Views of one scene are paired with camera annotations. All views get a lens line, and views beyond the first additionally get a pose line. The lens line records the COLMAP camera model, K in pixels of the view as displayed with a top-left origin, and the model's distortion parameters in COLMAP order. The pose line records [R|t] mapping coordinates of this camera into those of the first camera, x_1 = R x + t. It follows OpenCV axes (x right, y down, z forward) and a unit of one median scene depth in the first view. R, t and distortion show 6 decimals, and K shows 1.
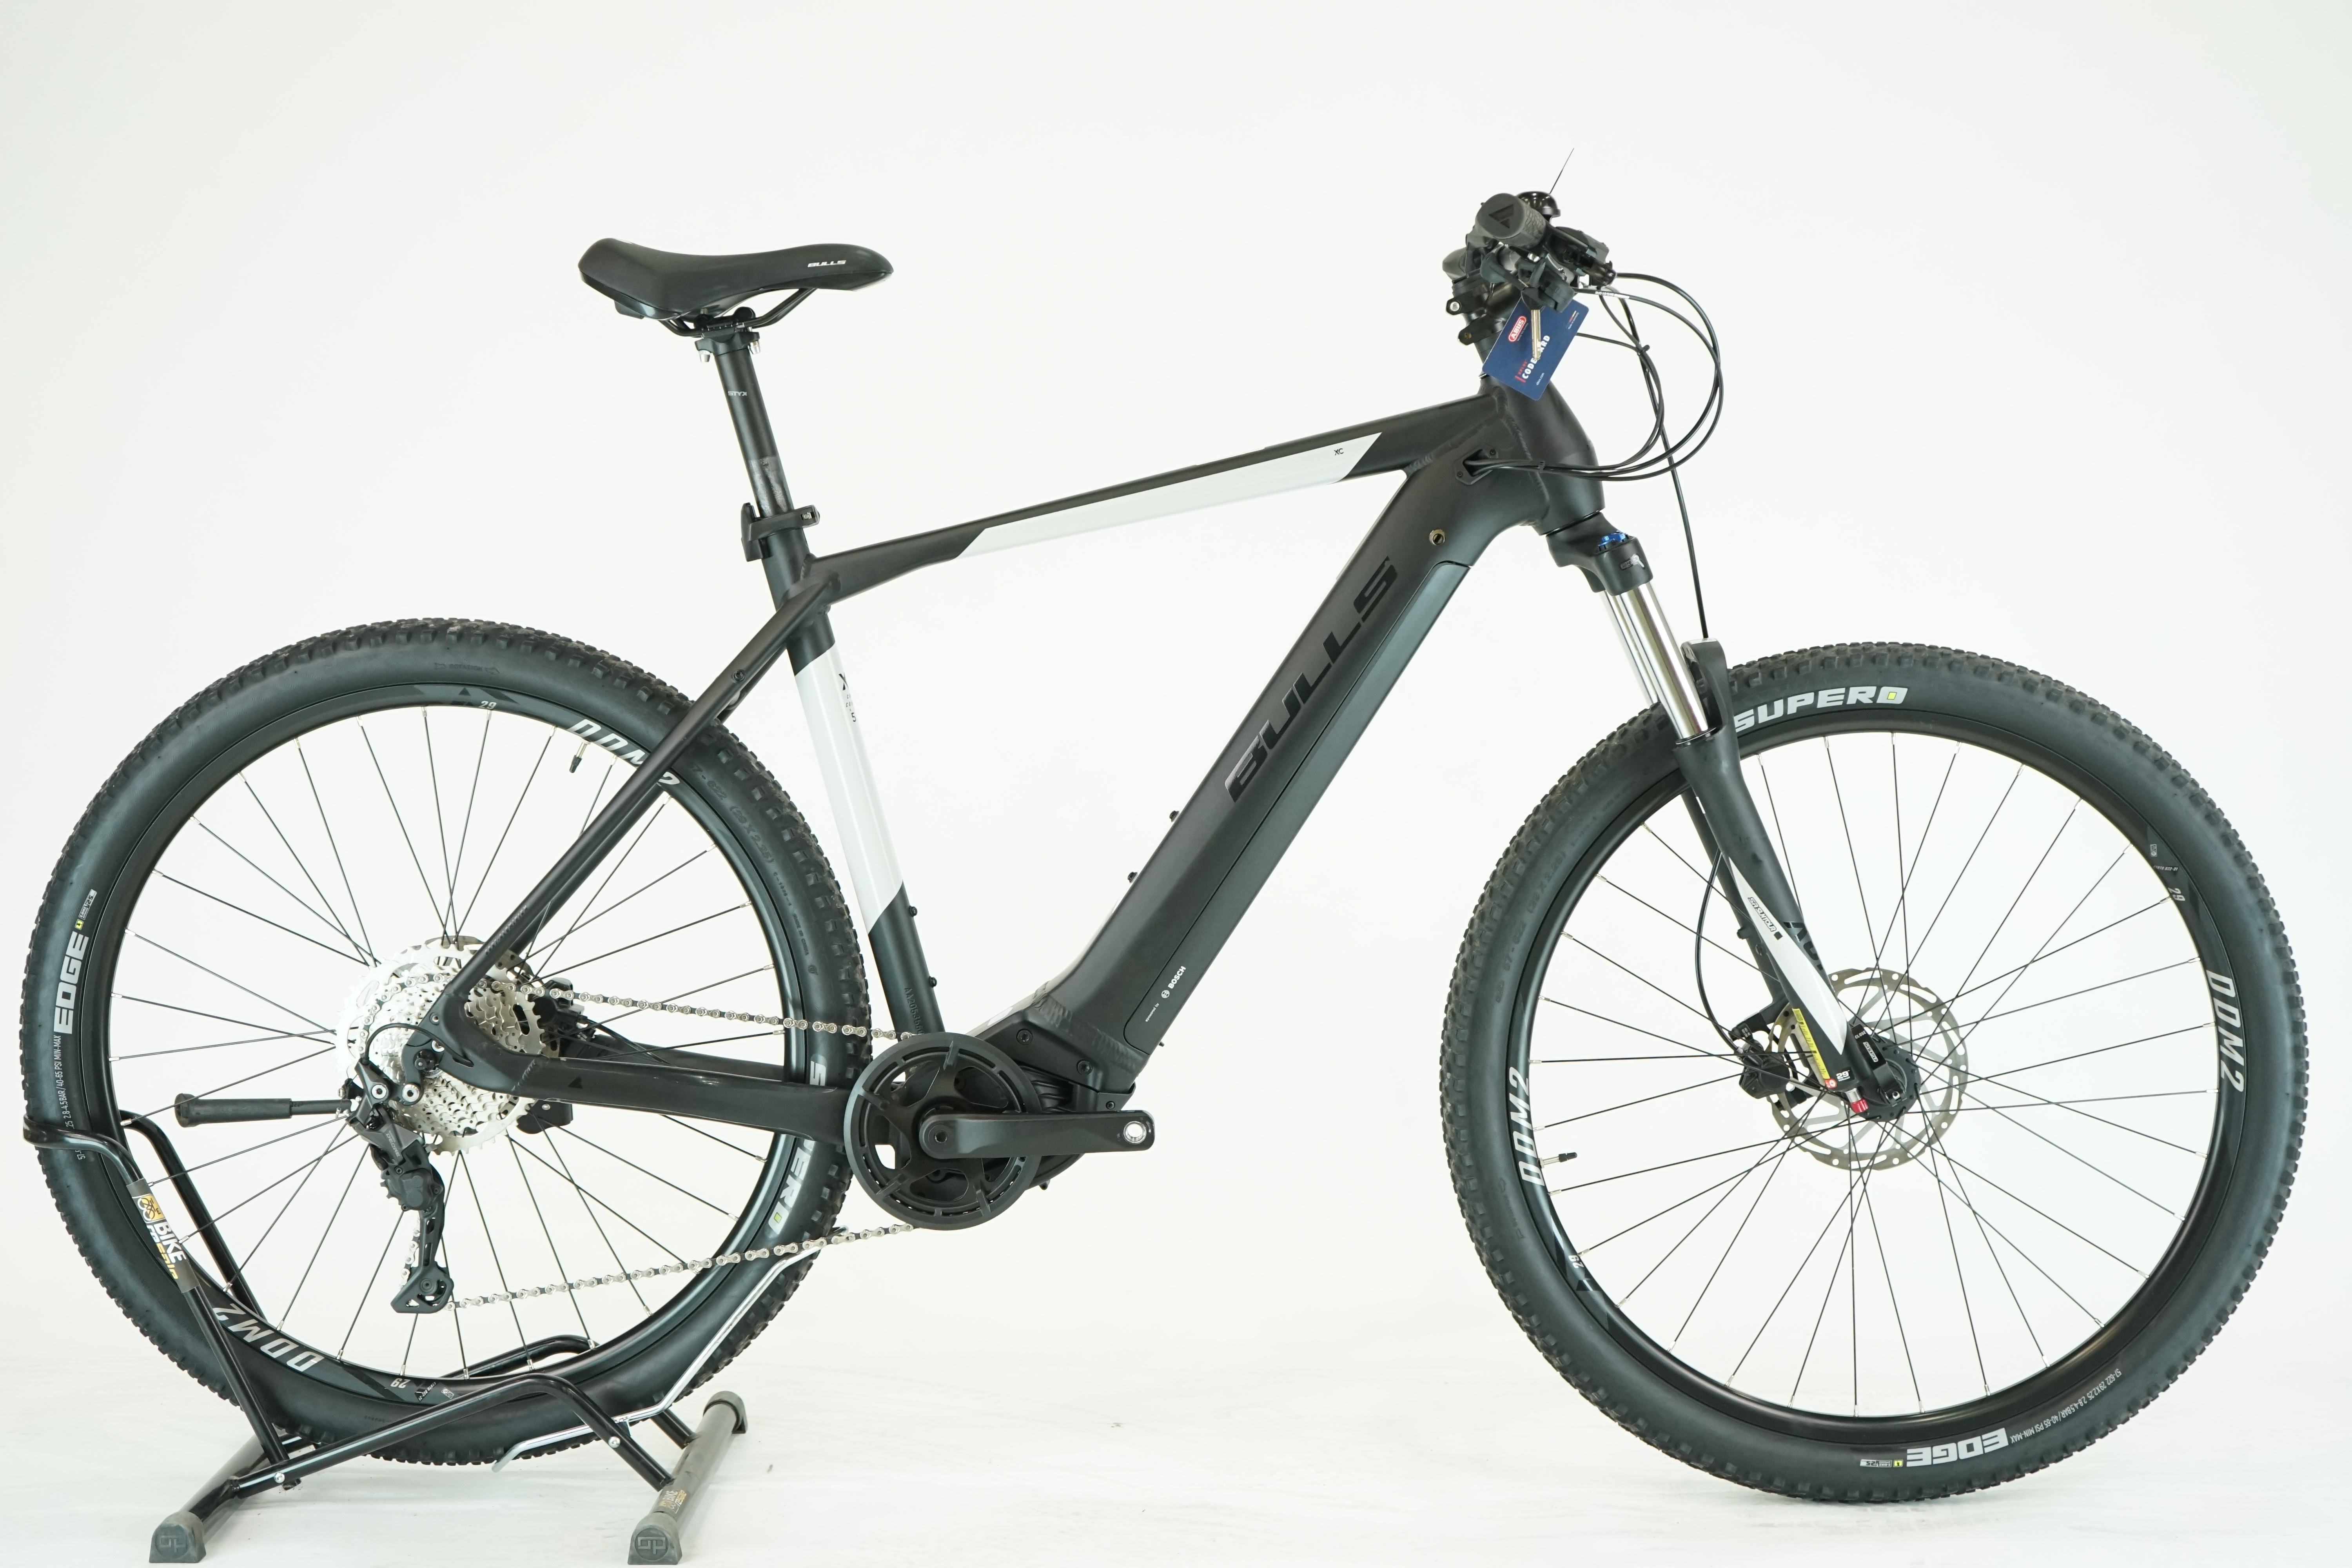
lens RADIAL K [[3573.0, 0, 1181.7], [0, 3573.0, 786.0], [0, 0, 1]] dist [0.005929, 0.000000]
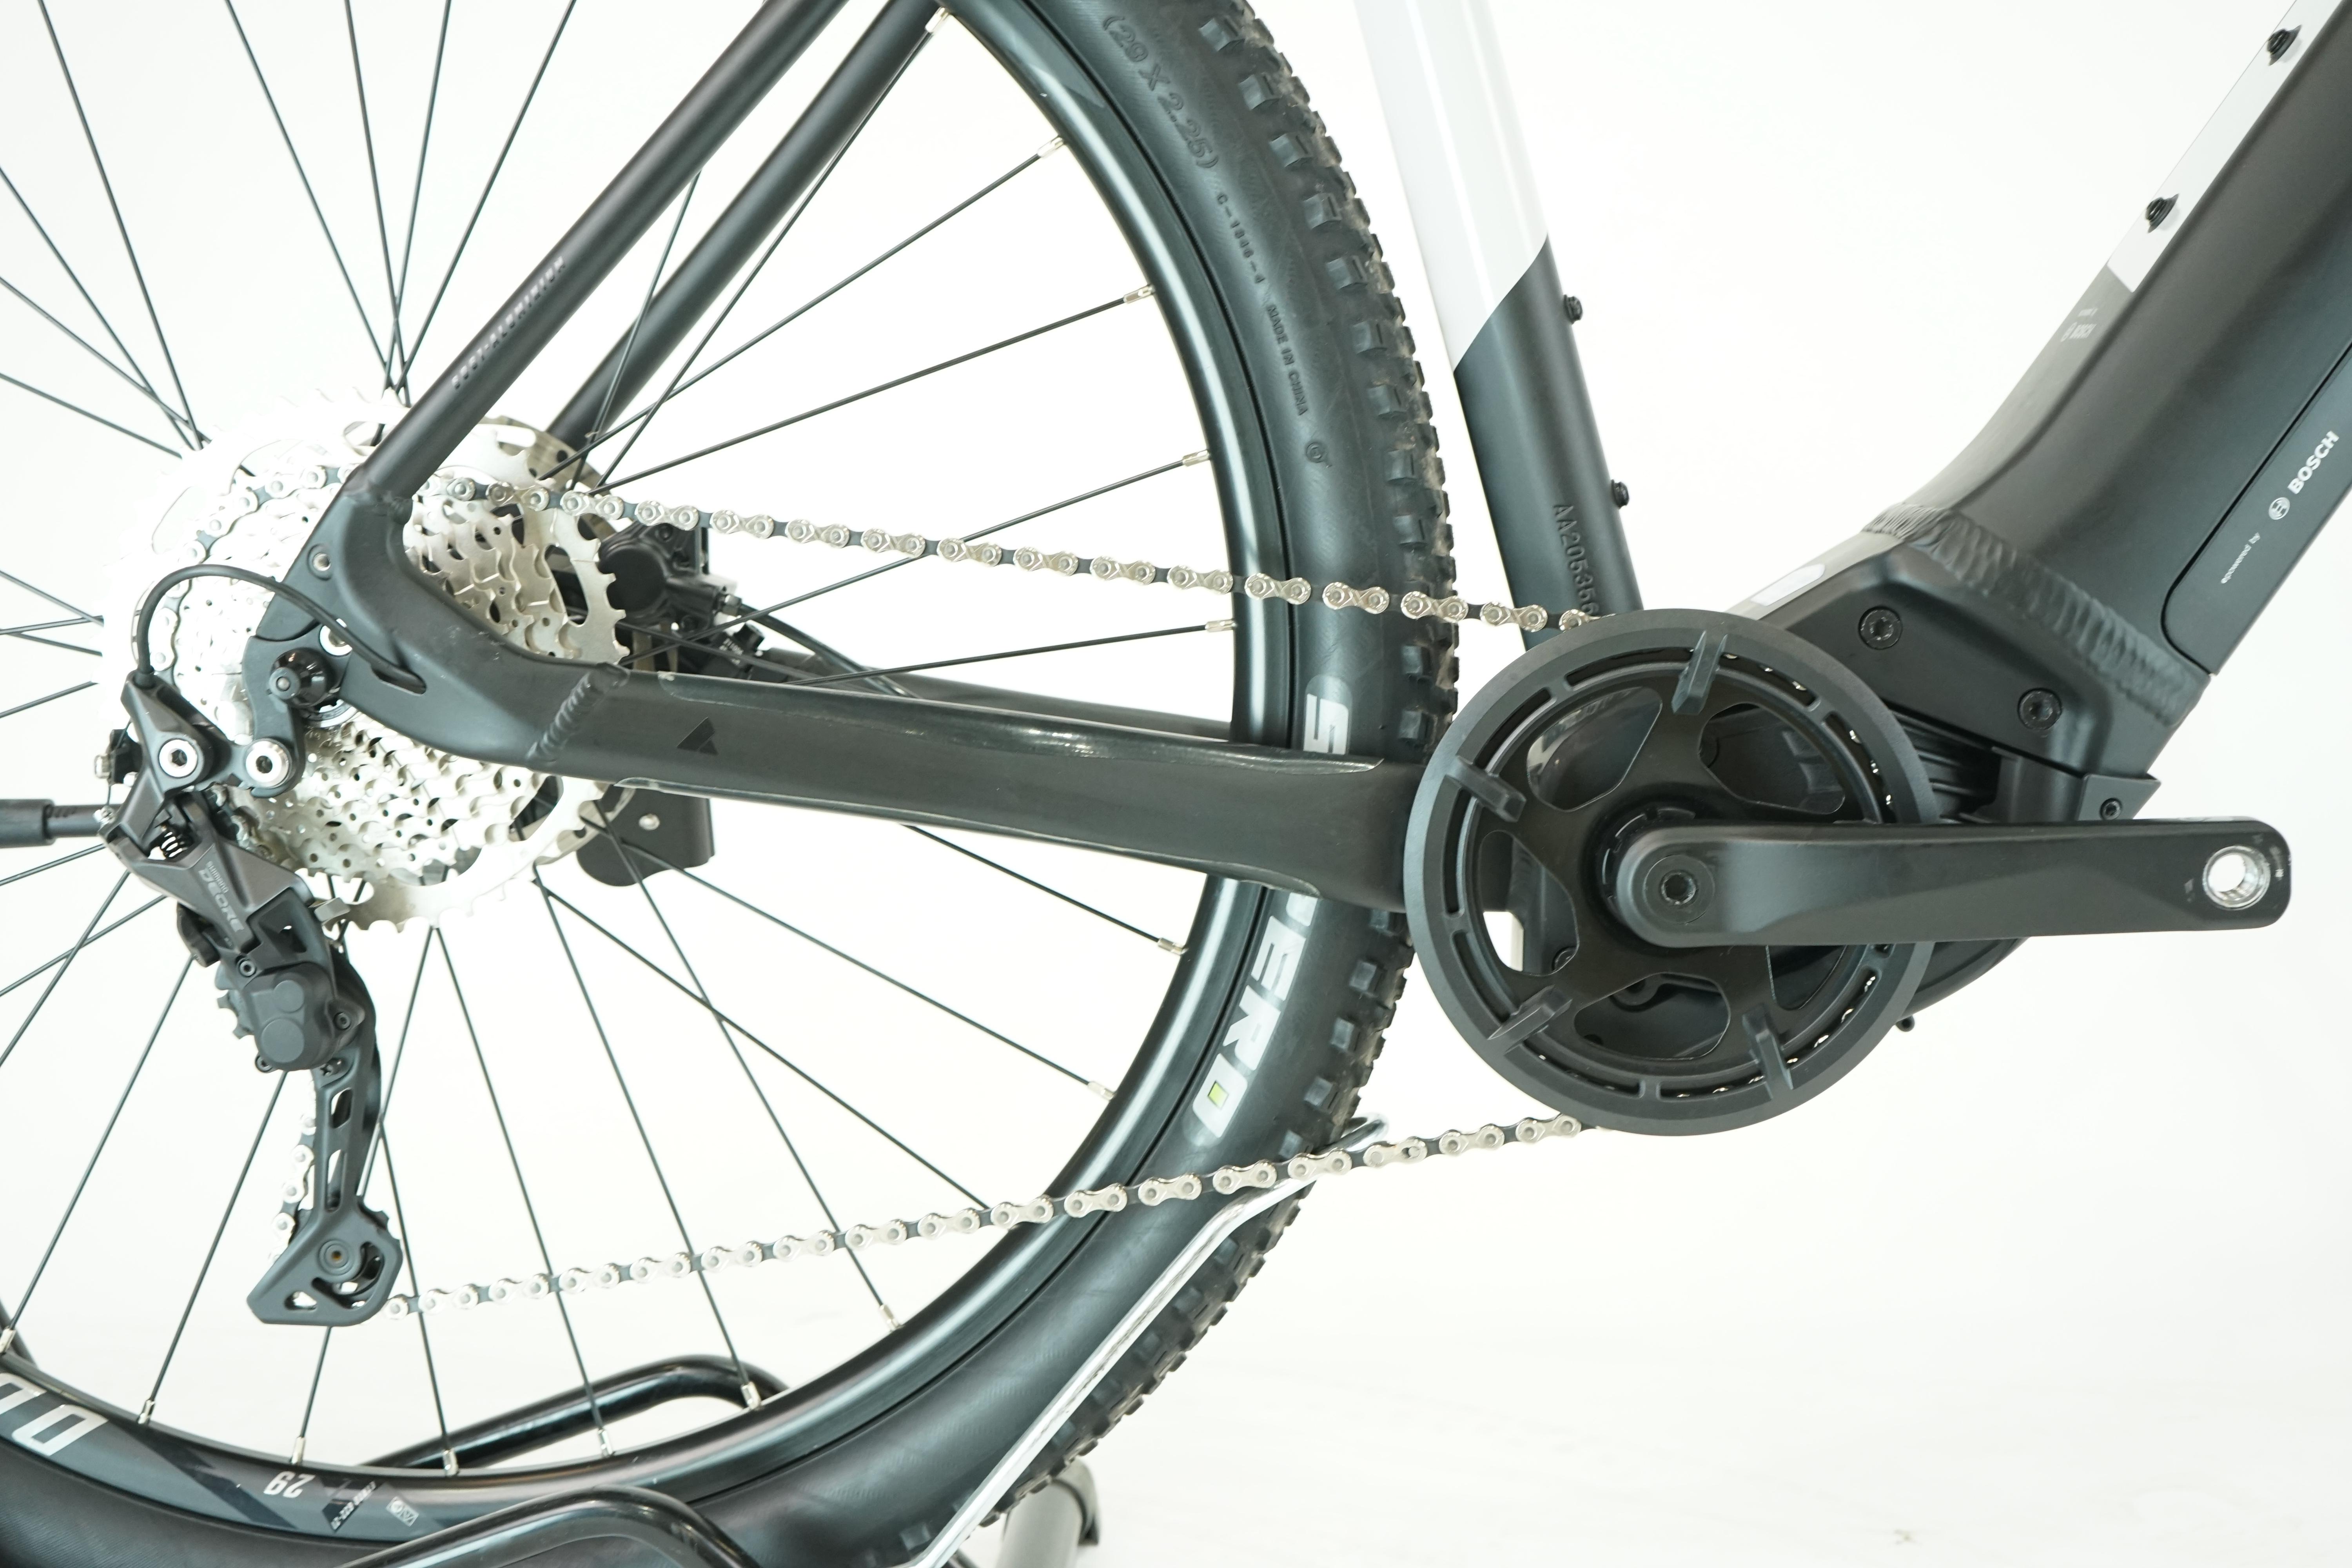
lens RADIAL K [[2732.4, 0, 1175.2], [0, 2732.4, 781.6], [0, 0, 1]] dist [0.055183, 0.000000]
pose [[0.999110, 0.004696, -0.041918, -0.105538], [-0.003259, 0.999407, 0.034277, 0.076300], [0.042054, -0.034109, 0.998533, 0.702345]]
